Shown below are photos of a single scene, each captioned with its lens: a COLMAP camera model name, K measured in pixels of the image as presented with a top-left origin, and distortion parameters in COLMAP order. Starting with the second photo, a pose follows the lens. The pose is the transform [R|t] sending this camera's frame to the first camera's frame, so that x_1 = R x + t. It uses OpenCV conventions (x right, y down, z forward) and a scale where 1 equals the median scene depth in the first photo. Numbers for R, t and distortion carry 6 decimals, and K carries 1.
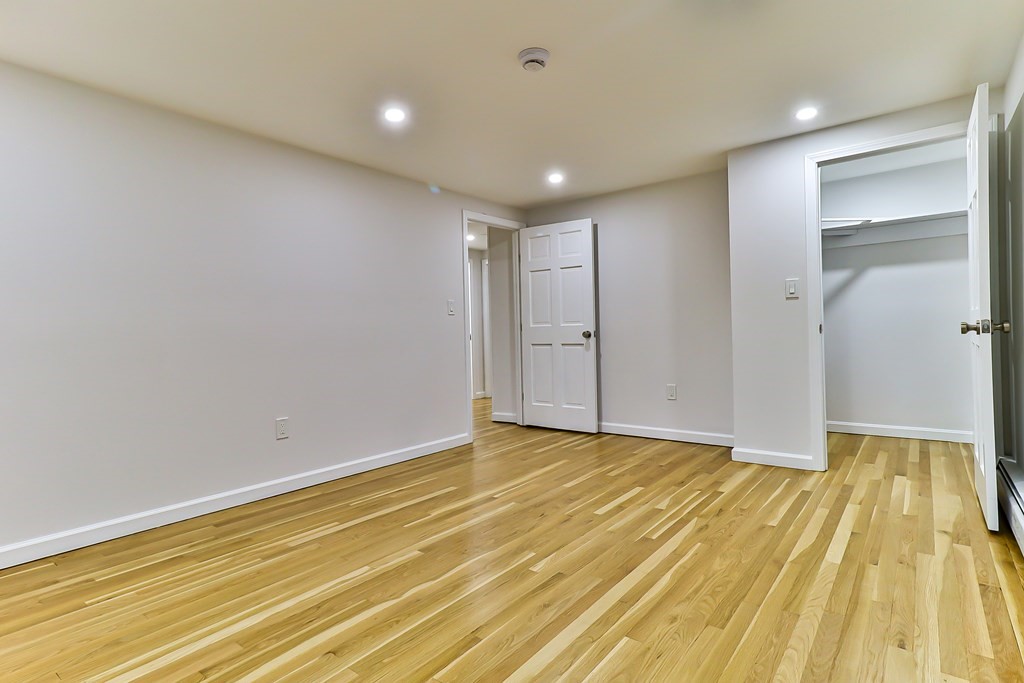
lens RADIAL K [[521.2, 0, 513.7], [0, 521.2, 331.7], [0, 0, 1]] dist [0.023174, -0.001621]
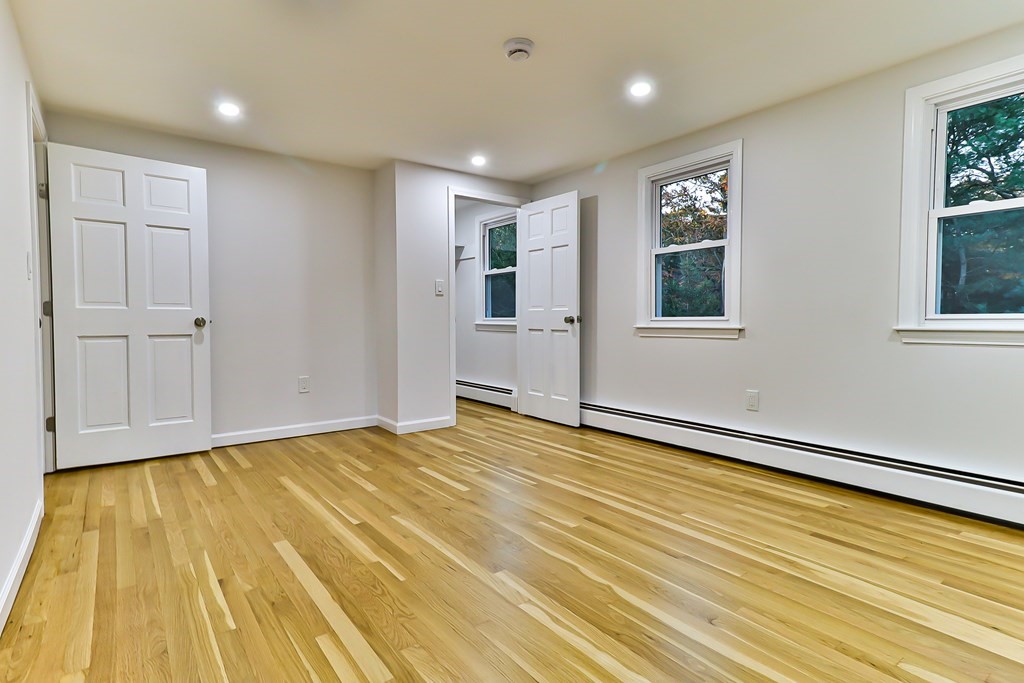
lens RADIAL K [[521.2, 0, 511.7], [0, 521.2, 333.9], [0, 0, 1]] dist [0.023174, -0.001621]
pose [[0.266486, -0.008941, 0.963797, -0.658331], [-0.006722, 0.999915, 0.011134, 0.015415], [-0.963815, -0.009446, 0.266403, 0.500886]]
